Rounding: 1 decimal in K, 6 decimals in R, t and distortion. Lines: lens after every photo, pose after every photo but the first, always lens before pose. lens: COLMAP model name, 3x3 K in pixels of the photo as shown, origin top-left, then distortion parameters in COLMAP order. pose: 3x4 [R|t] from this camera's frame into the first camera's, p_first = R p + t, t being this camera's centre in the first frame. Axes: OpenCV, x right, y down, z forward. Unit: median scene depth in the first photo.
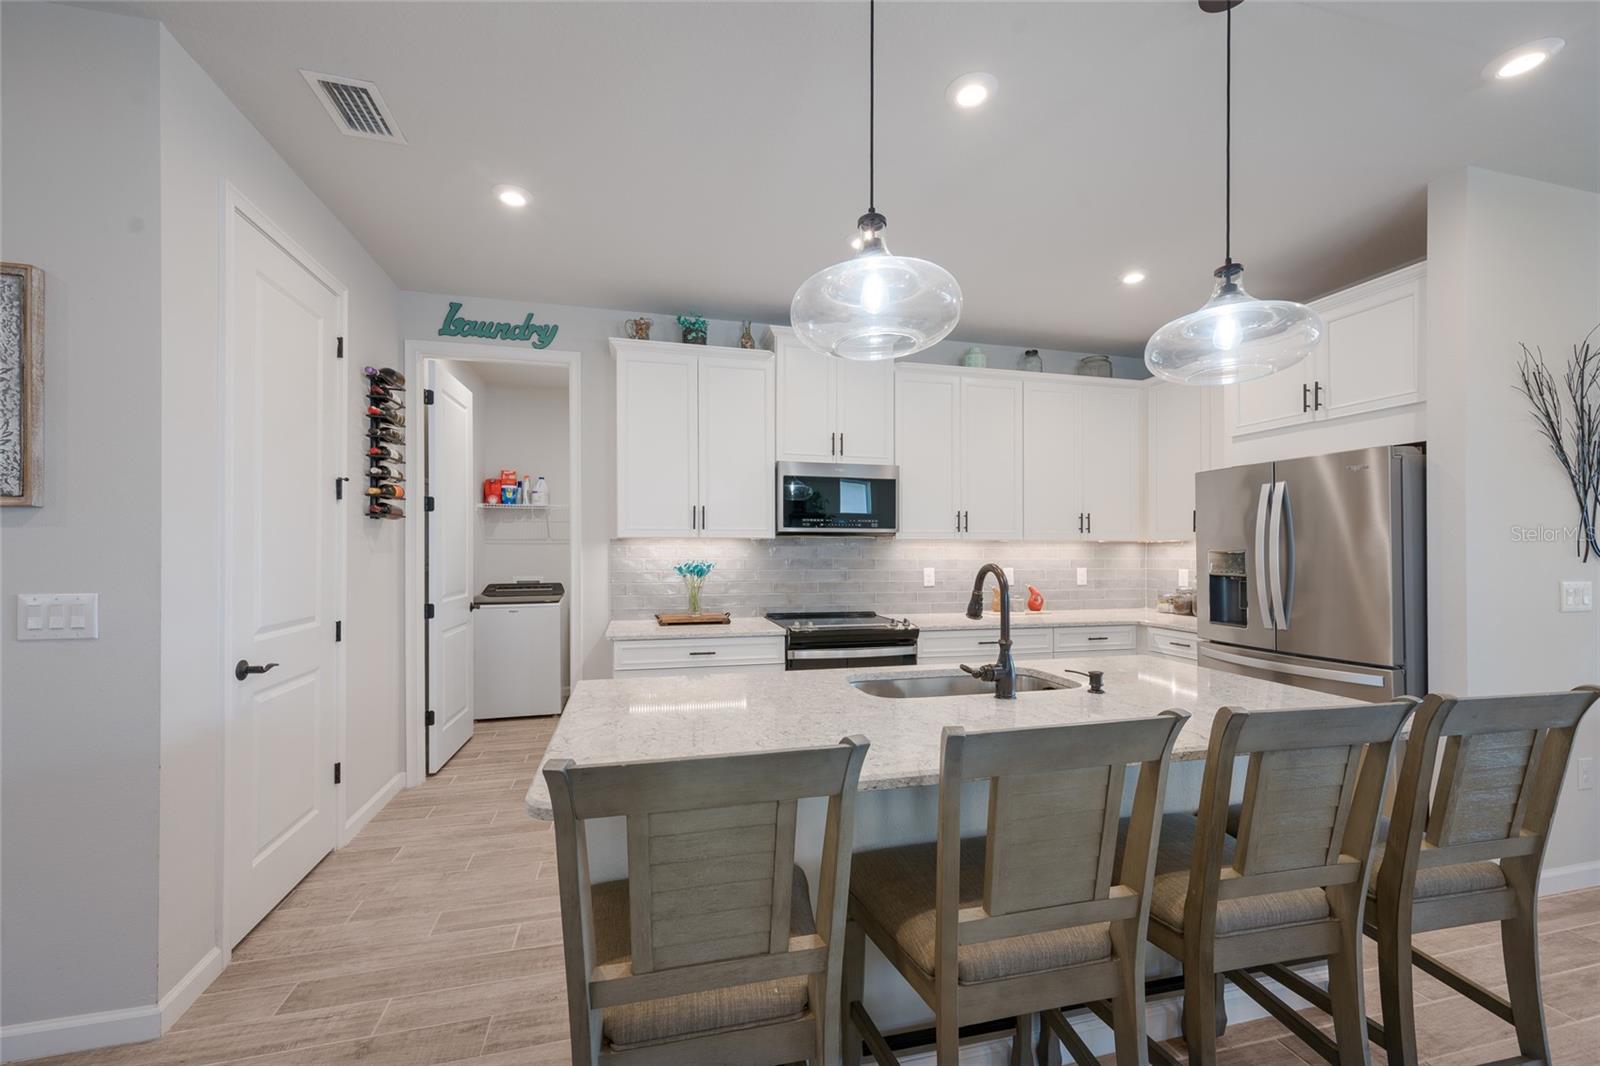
lens RADIAL K [[627.8, 0, 803.8], [0, 627.8, 544.5], [0, 0, 1]] dist [0.006337, 0.000340]
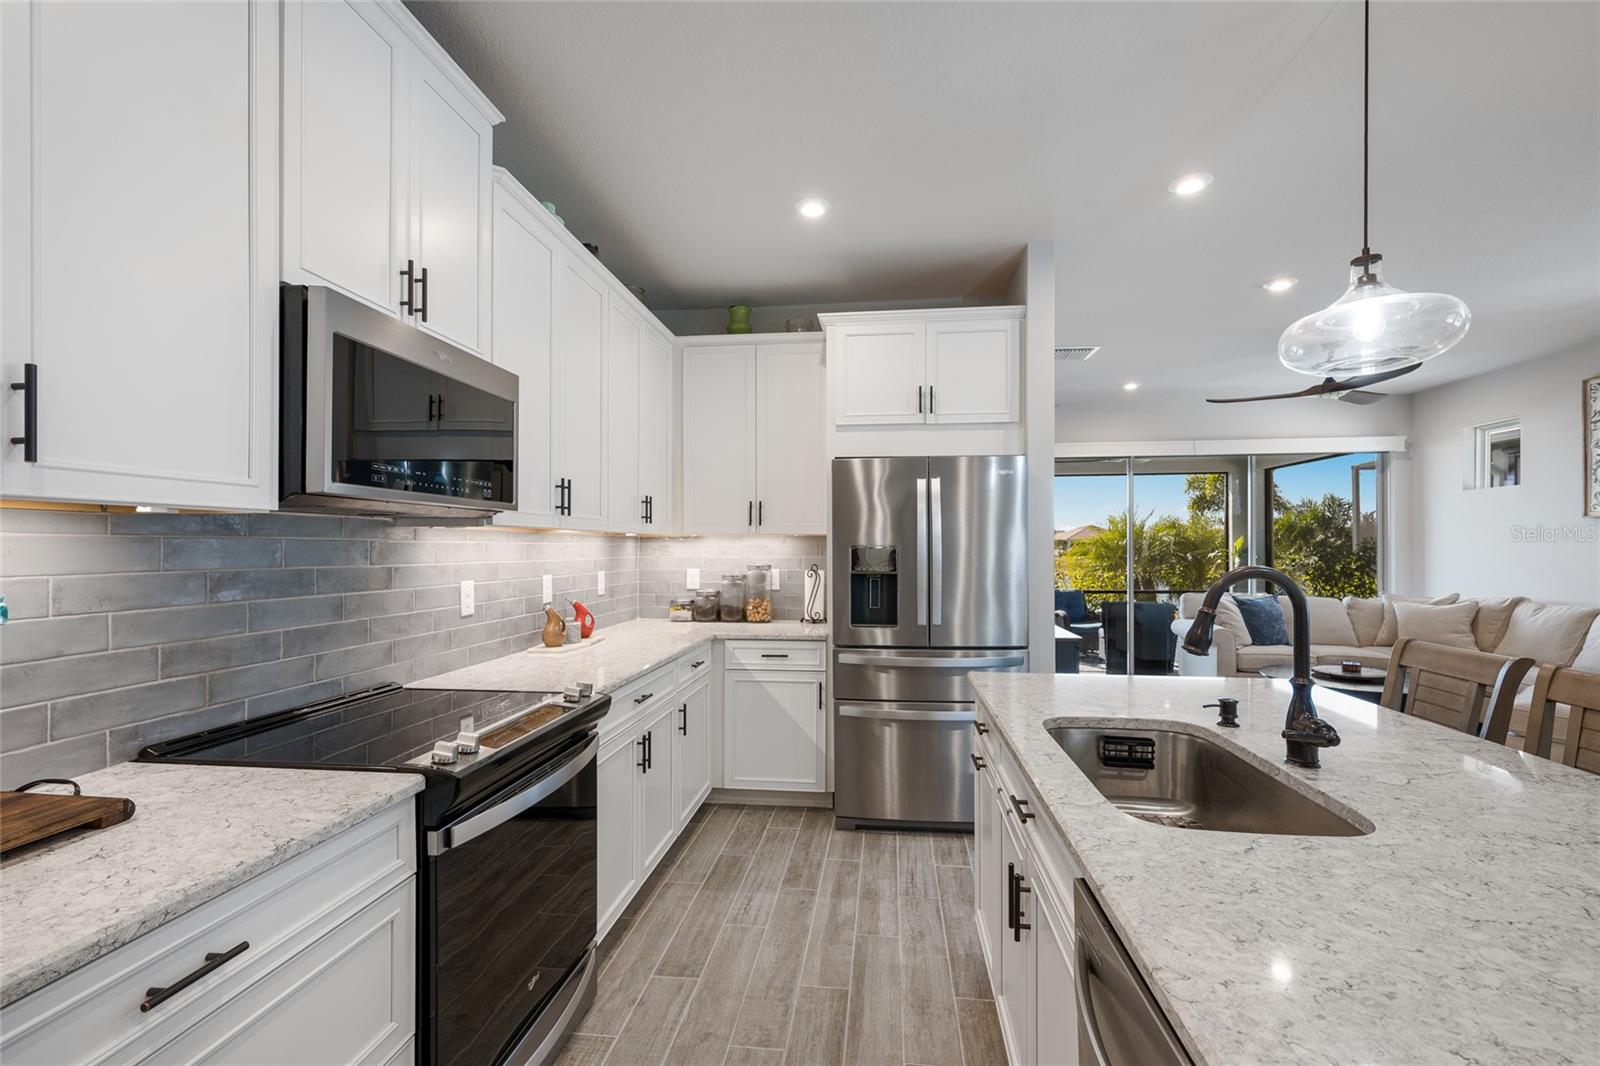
lens RADIAL K [[714.4, 0, 802.2], [0, 714.4, 544.0], [0, 0, 1]] dist [0.008226, -0.000348]
pose [[0.362961, 0.002330, 0.931801, -0.293204], [-0.006692, 0.999978, 0.000107, 0.005371], [-0.931780, -0.006275, 0.362969, 0.597329]]
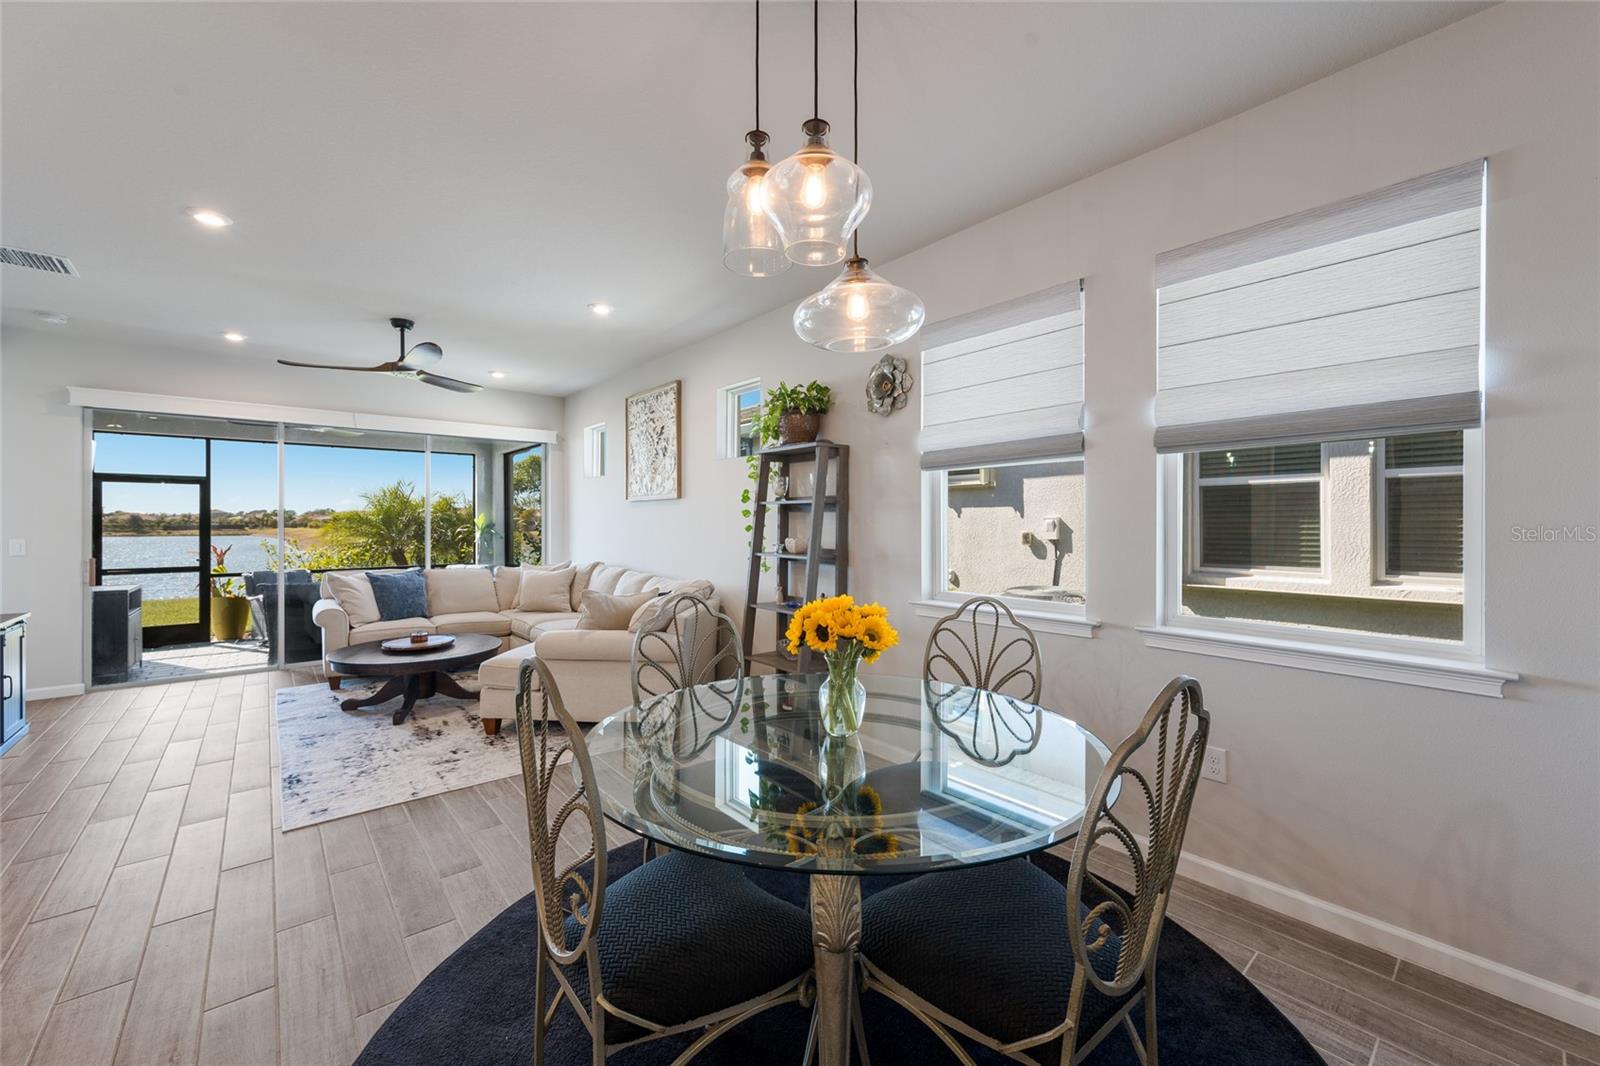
lens RADIAL K [[627.8, 0, 806.0], [0, 627.8, 524.1], [0, 0, 1]] dist [0.006337, 0.000340]
pose [[-0.444284, -0.003290, 0.895880, -0.114616], [-0.007981, 0.999968, -0.000286, 0.001477], [-0.895850, -0.007277, -0.444296, 0.019315]]
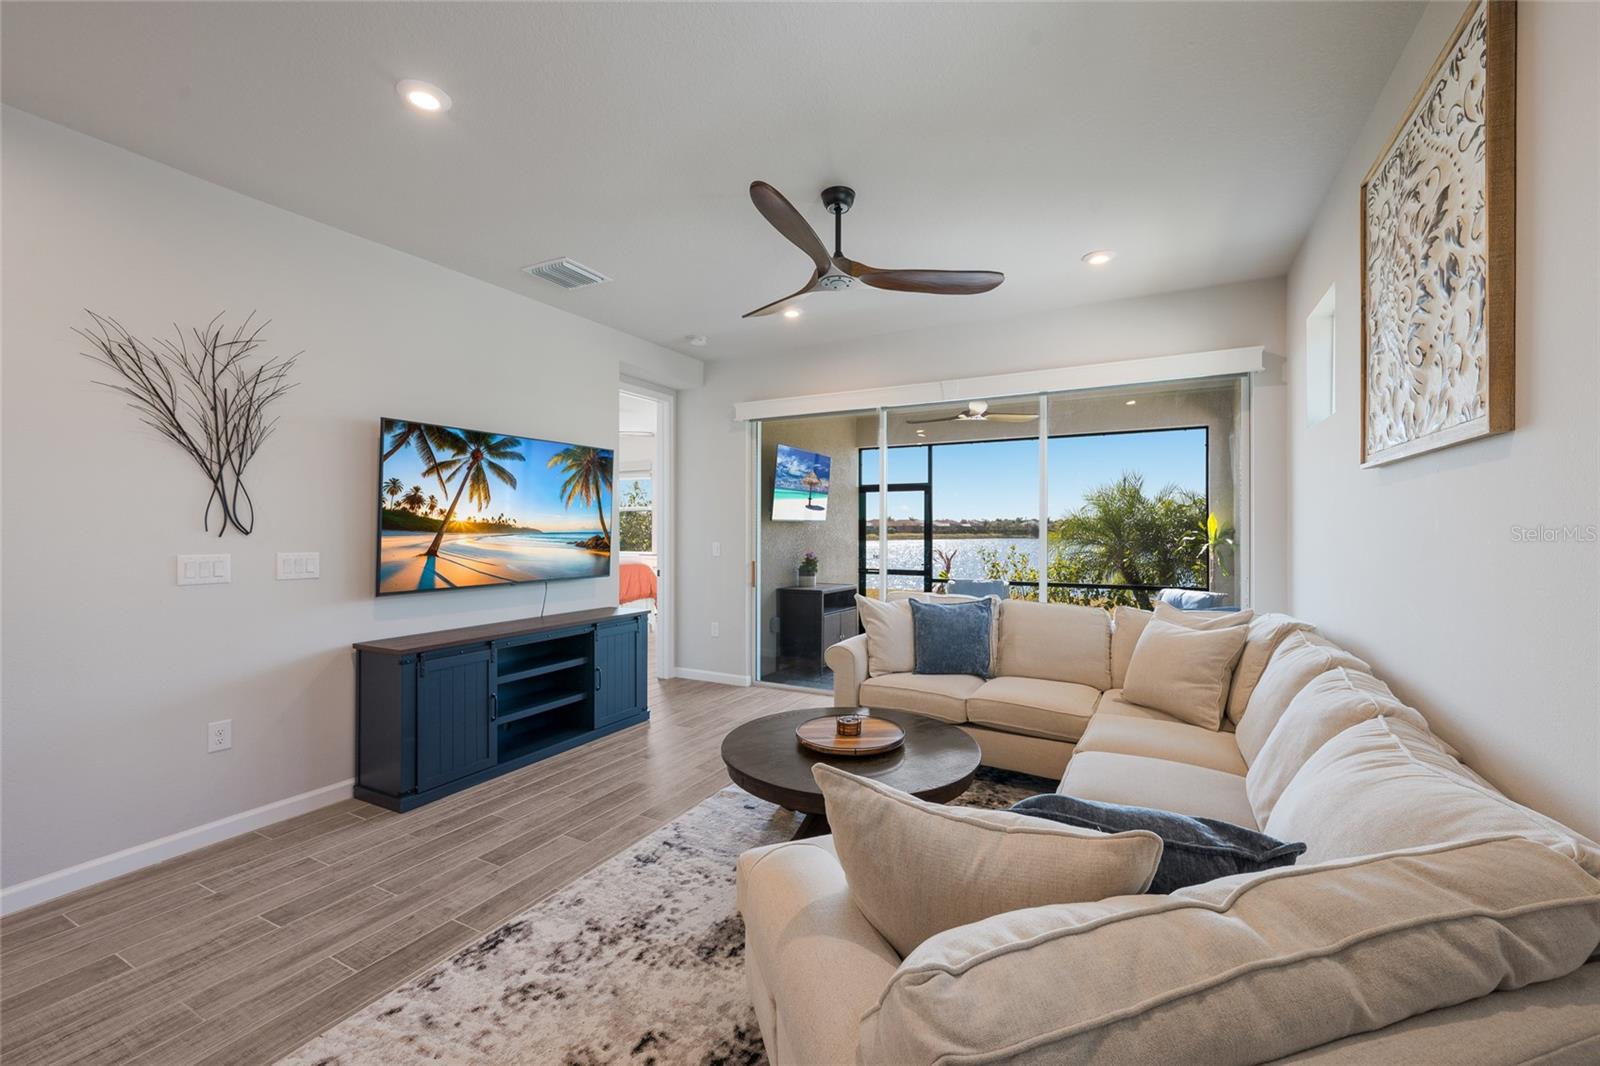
lens RADIAL K [[654.6, 0, 808.4], [0, 654.6, 528.3], [0, 0, 1]] dist [0.005464, -0.000100]
pose [[0.670662, -0.001240, 0.741762, 0.714262], [-0.005534, 0.999962, 0.006675, 0.000130], [-0.741743, -0.008582, 0.670630, -0.303520]]
